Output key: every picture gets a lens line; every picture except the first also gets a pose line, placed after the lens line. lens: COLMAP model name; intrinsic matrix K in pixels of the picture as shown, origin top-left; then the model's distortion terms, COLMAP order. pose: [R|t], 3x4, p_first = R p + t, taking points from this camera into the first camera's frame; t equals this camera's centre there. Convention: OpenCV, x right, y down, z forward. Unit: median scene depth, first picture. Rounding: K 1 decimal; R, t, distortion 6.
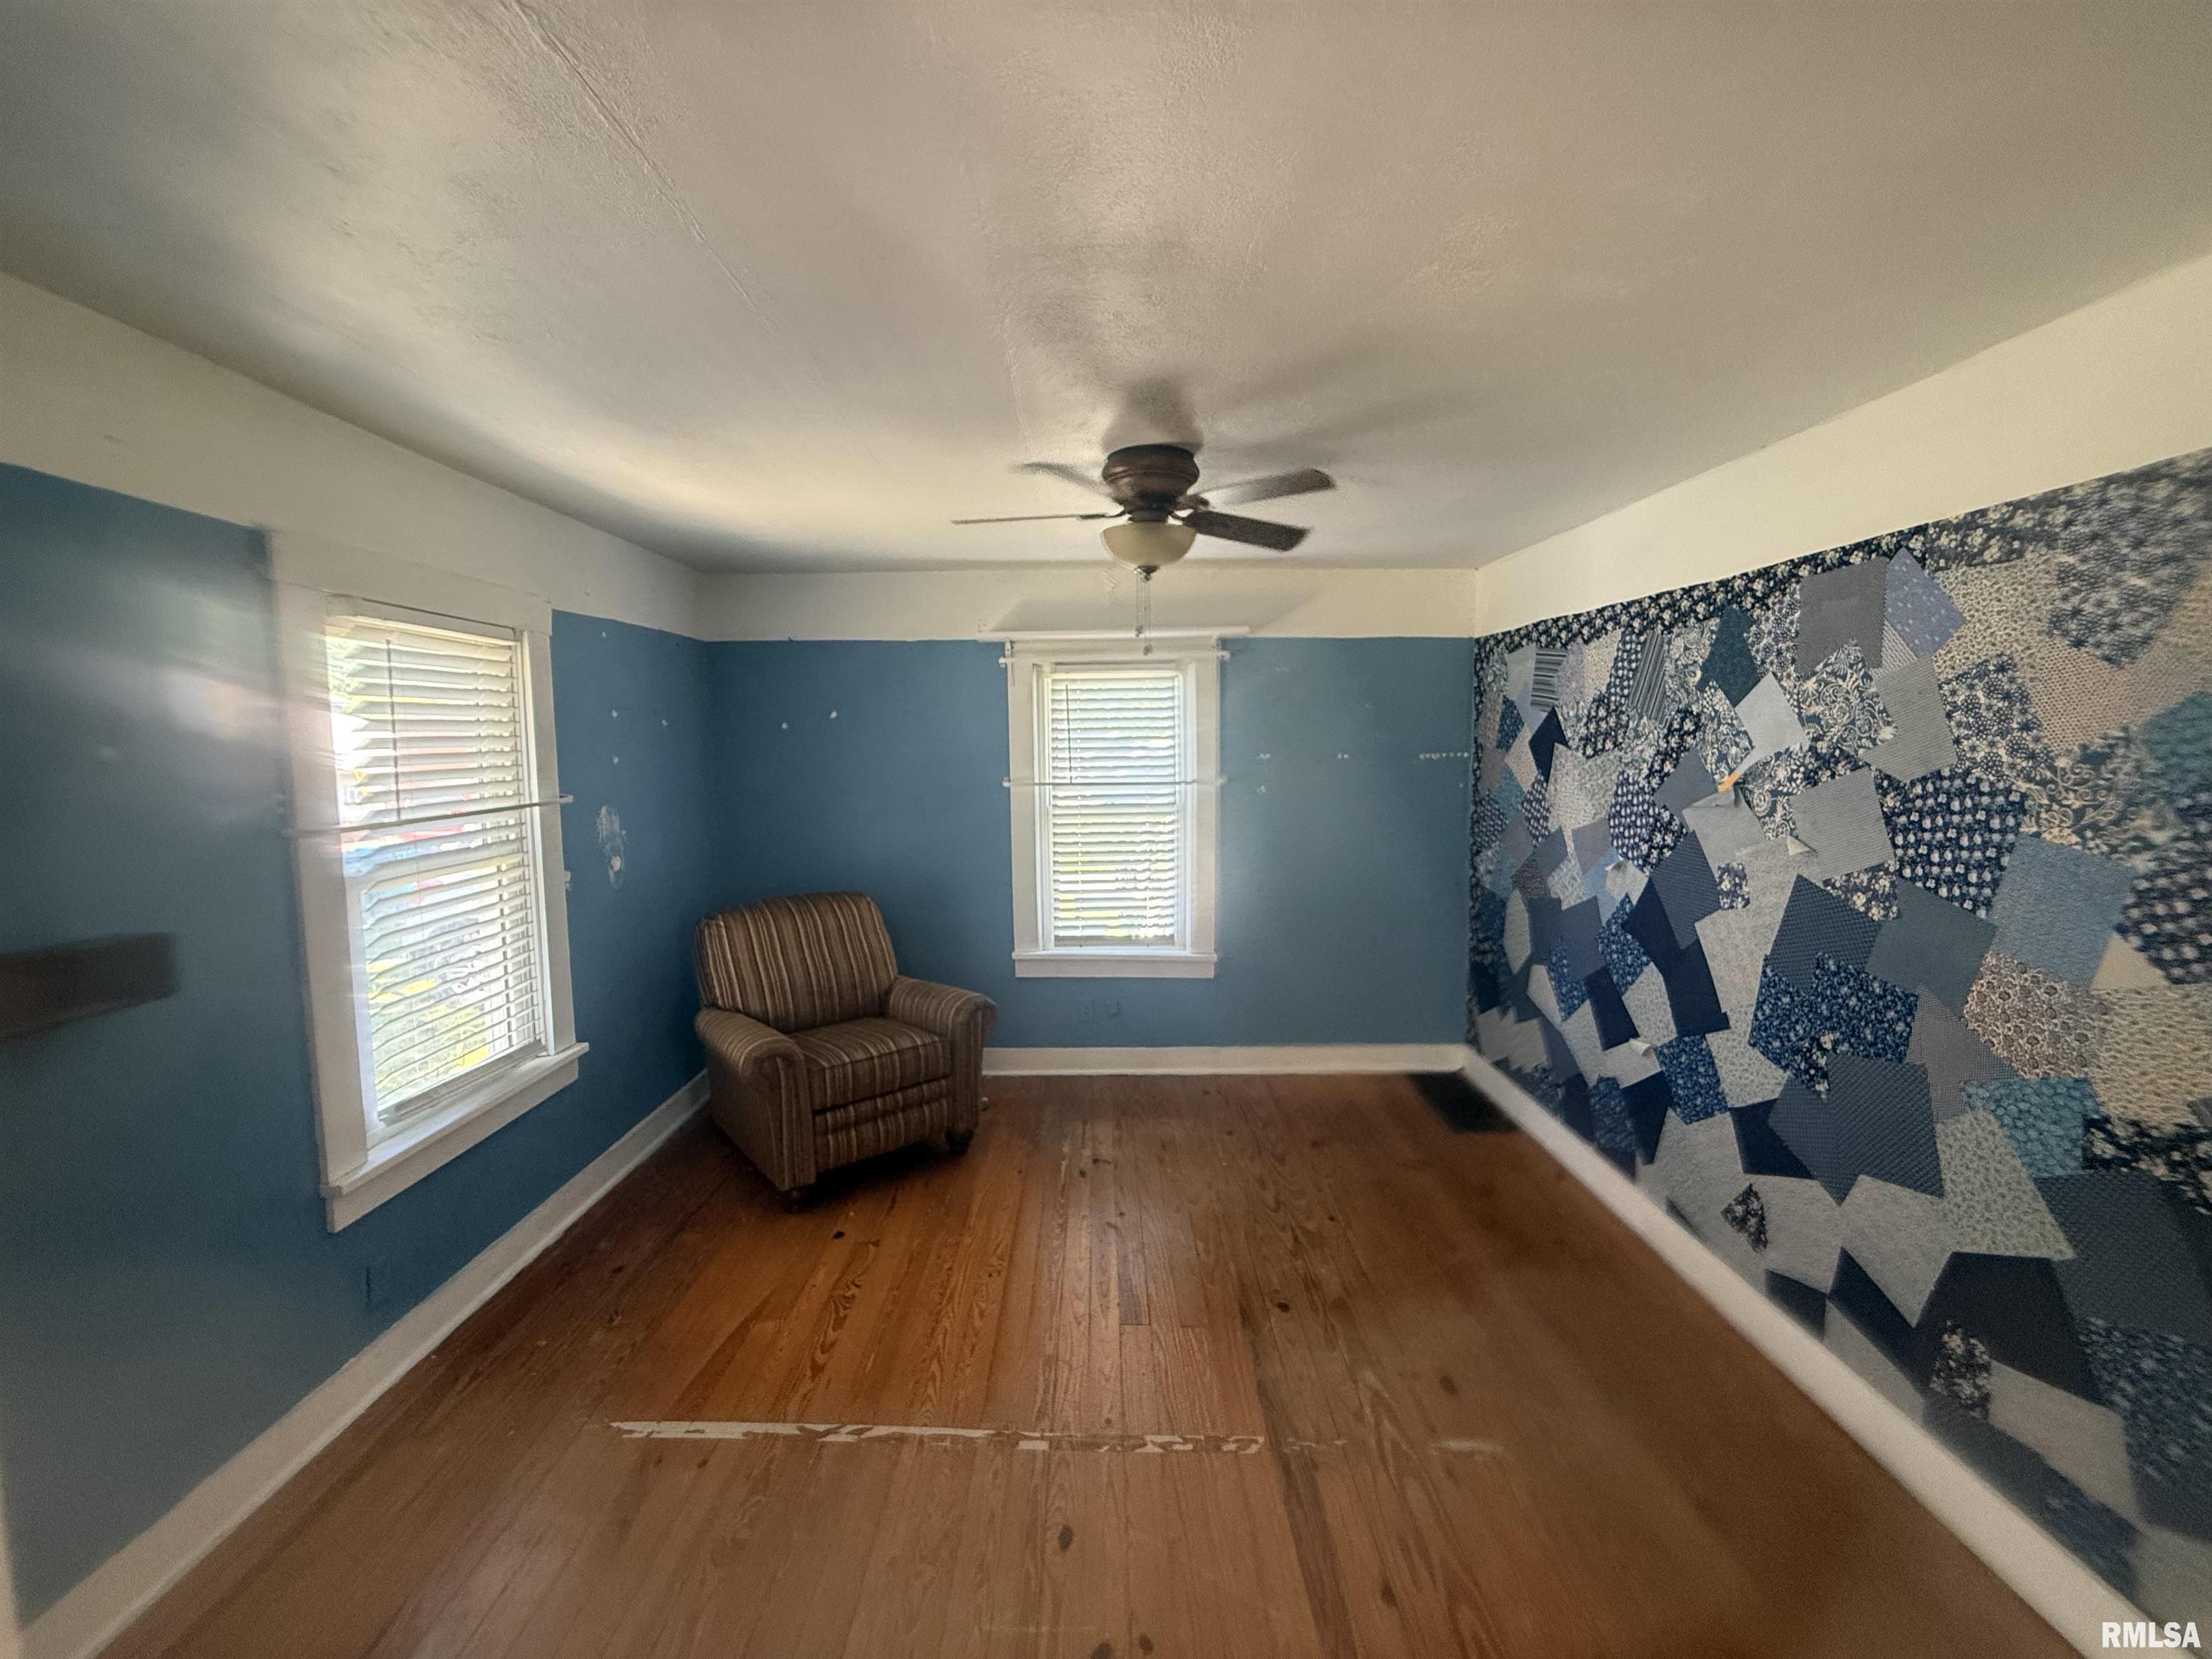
lens RADIAL K [[868.1, 0, 1099.2], [0, 868.1, 829.0], [0, 0, 1]] dist [-0.008932, -0.000037]
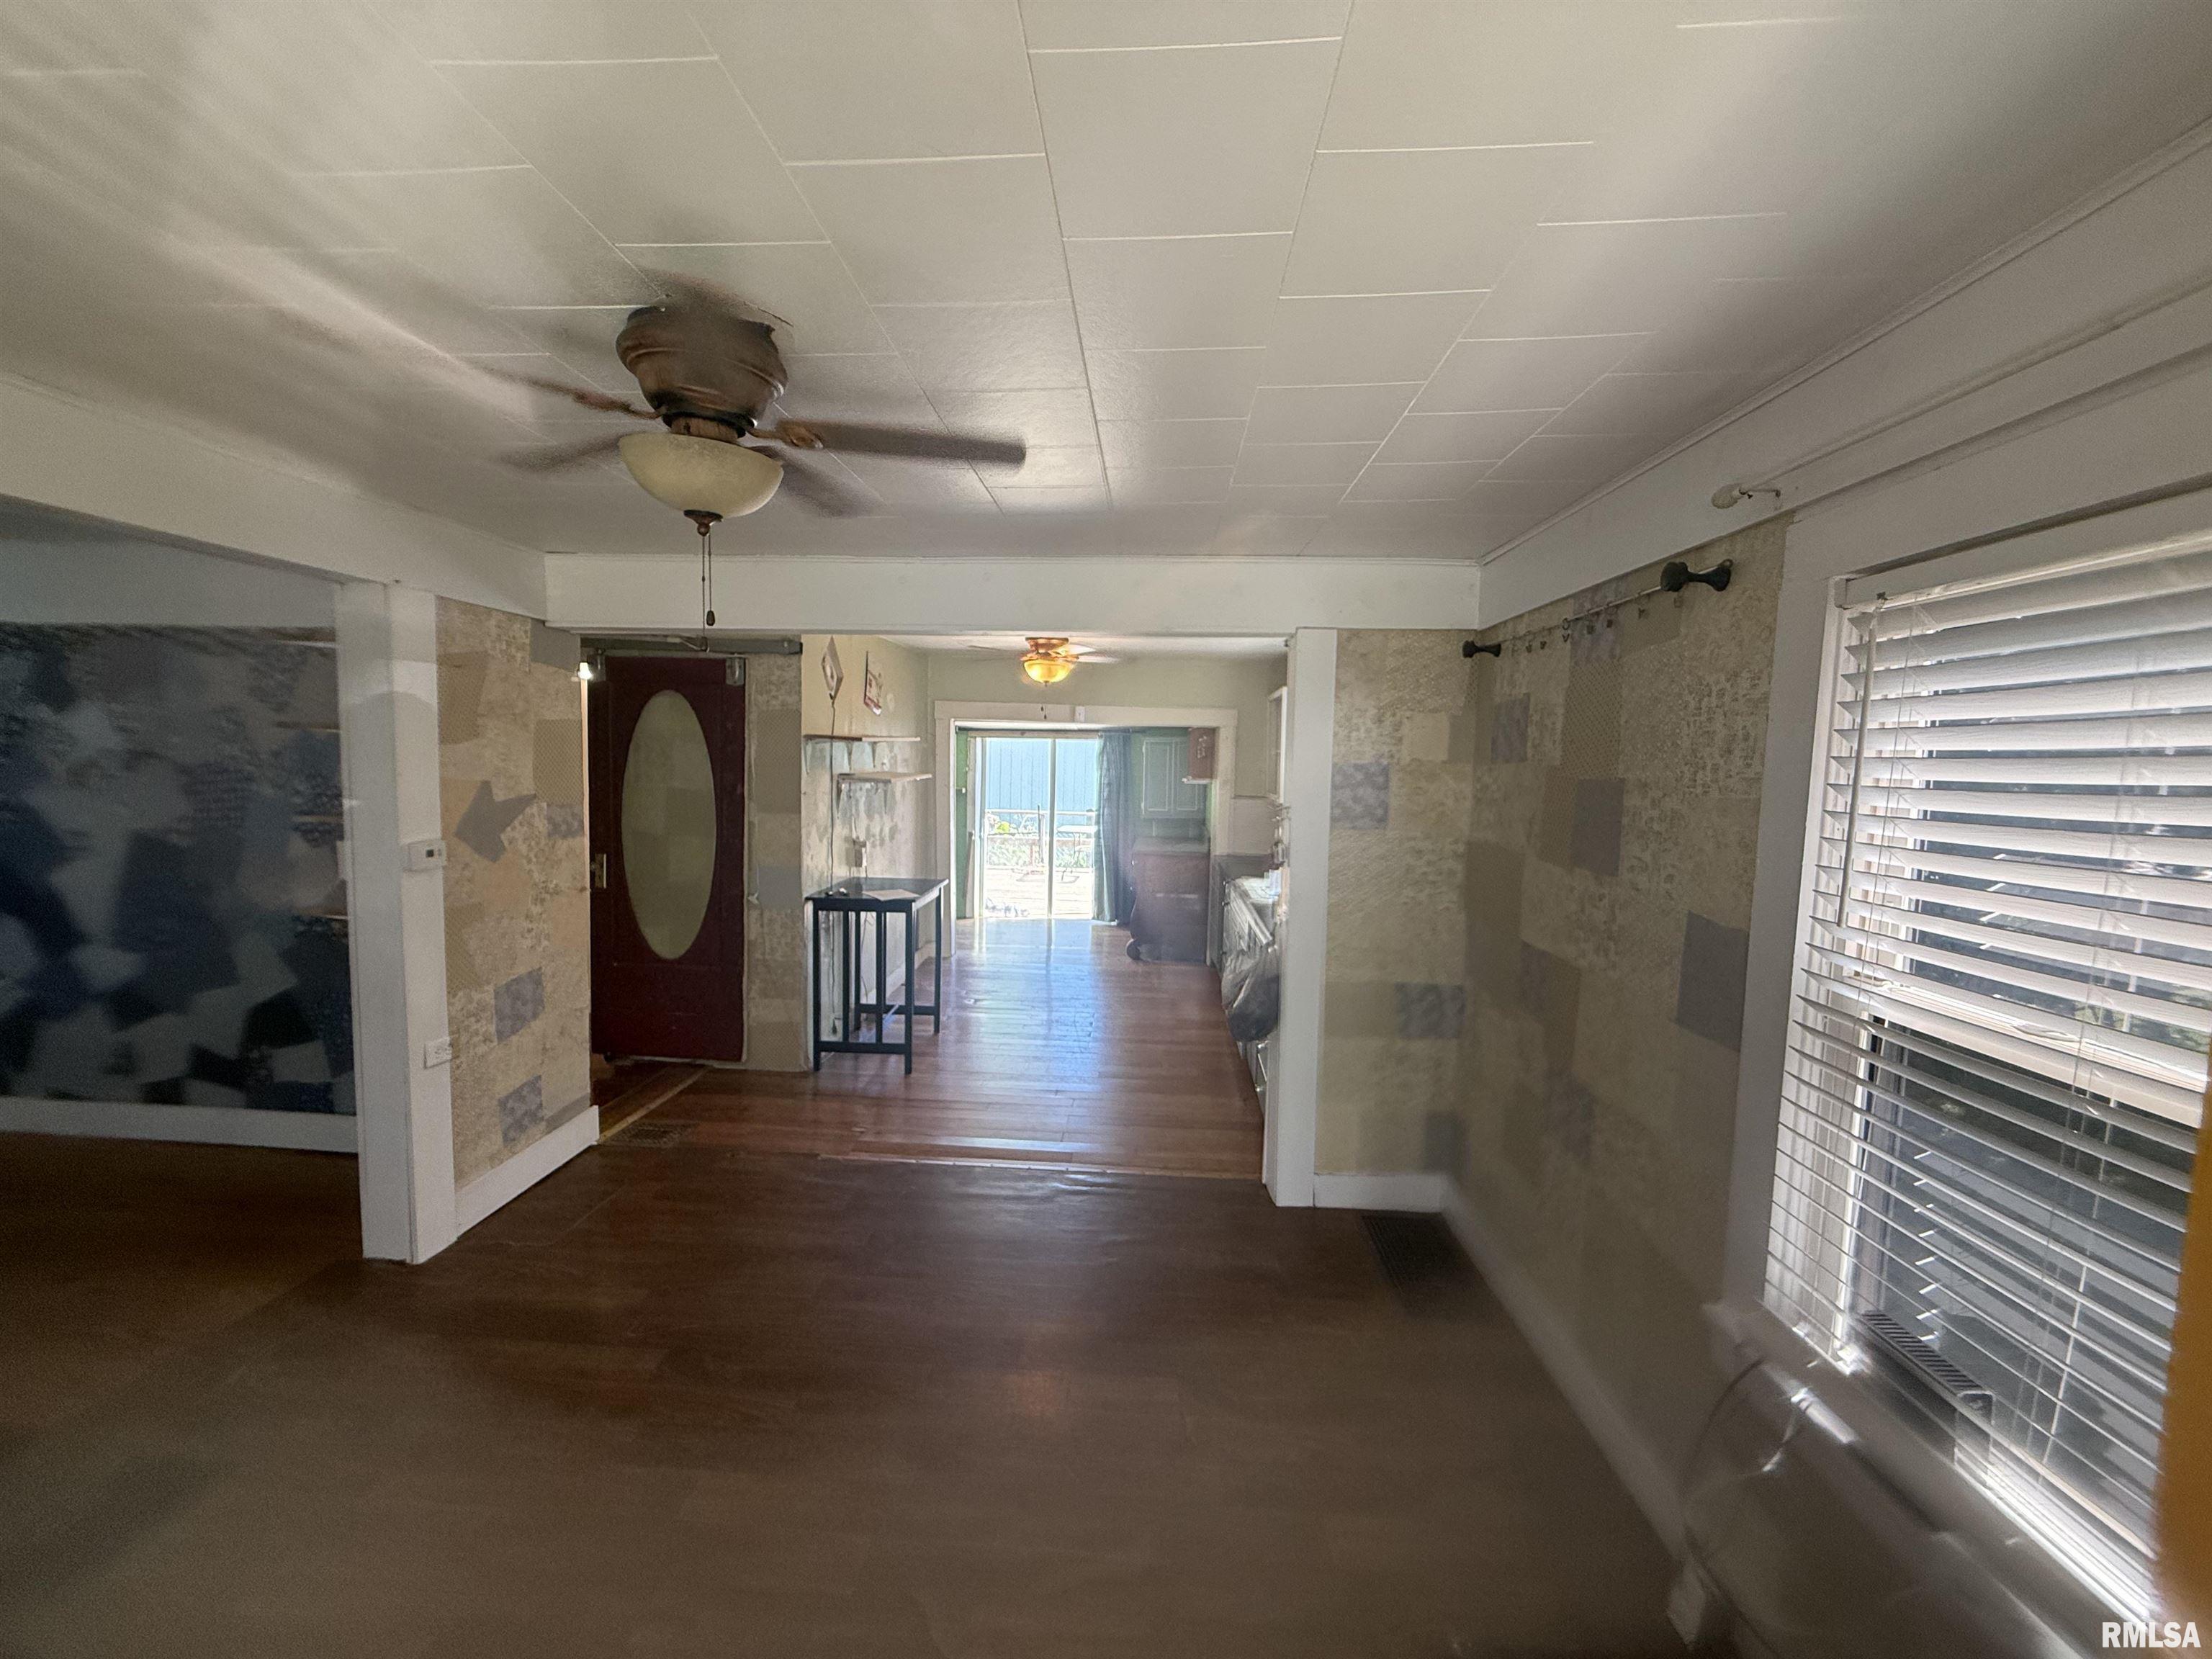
lens RADIAL K [[868.1, 0, 1099.2], [0, 868.1, 829.0], [0, 0, 1]] dist [-0.008932, -0.000037]
pose [[-0.618805, -0.071757, 0.782260, -1.567262], [0.048107, 0.990488, 0.128913, -0.063124], [-0.784070, 0.117404, -0.609468, 0.585527]]
